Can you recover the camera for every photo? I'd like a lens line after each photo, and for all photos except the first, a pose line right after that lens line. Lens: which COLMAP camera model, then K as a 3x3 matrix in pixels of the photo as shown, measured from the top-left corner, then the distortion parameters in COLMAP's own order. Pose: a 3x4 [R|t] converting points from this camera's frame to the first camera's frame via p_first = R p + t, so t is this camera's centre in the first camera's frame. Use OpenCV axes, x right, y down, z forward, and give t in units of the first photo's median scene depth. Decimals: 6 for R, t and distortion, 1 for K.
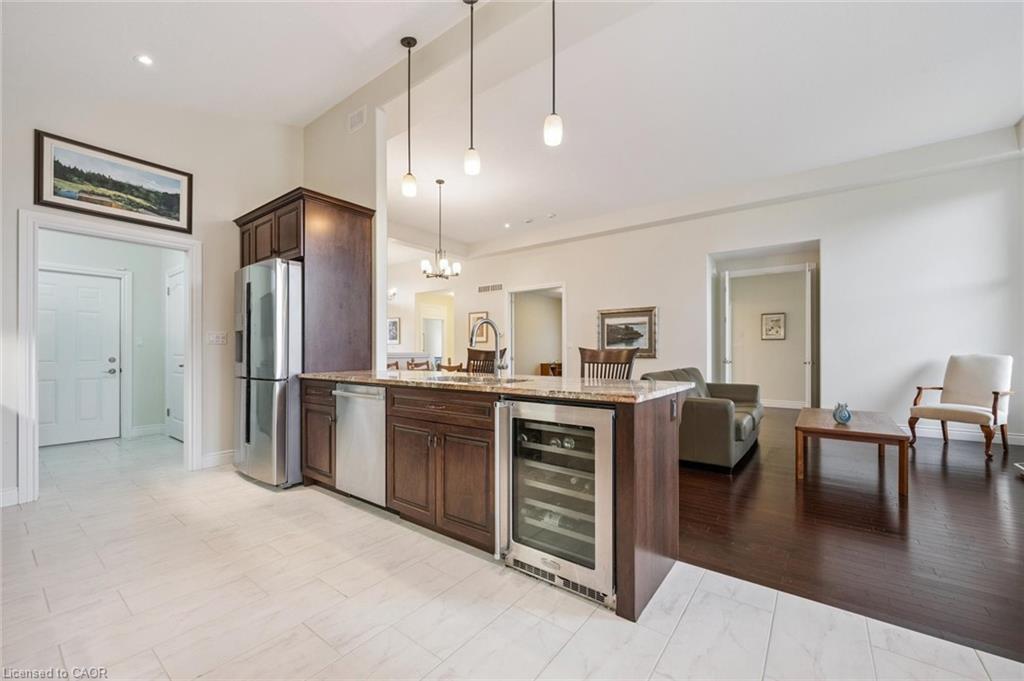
lens RADIAL K [[402.7, 0, 515.4], [0, 402.7, 348.2], [0, 0, 1]] dist [-0.001685, -0.000078]
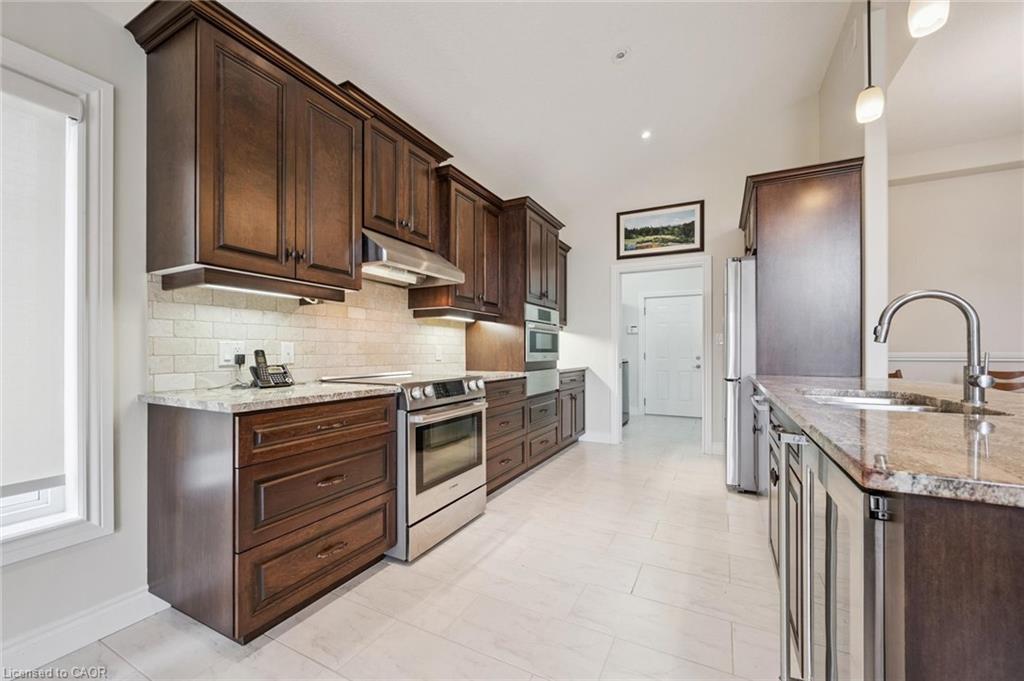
lens RADIAL K [[402.7, 0, 515.4], [0, 402.7, 348.2], [0, 0, 1]] dist [-0.001685, -0.000078]
pose [[0.176929, -0.008830, -0.984184, 0.279064], [0.007982, 0.999940, -0.007536, 0.003569], [0.984191, -0.006523, 0.176988, 0.280756]]
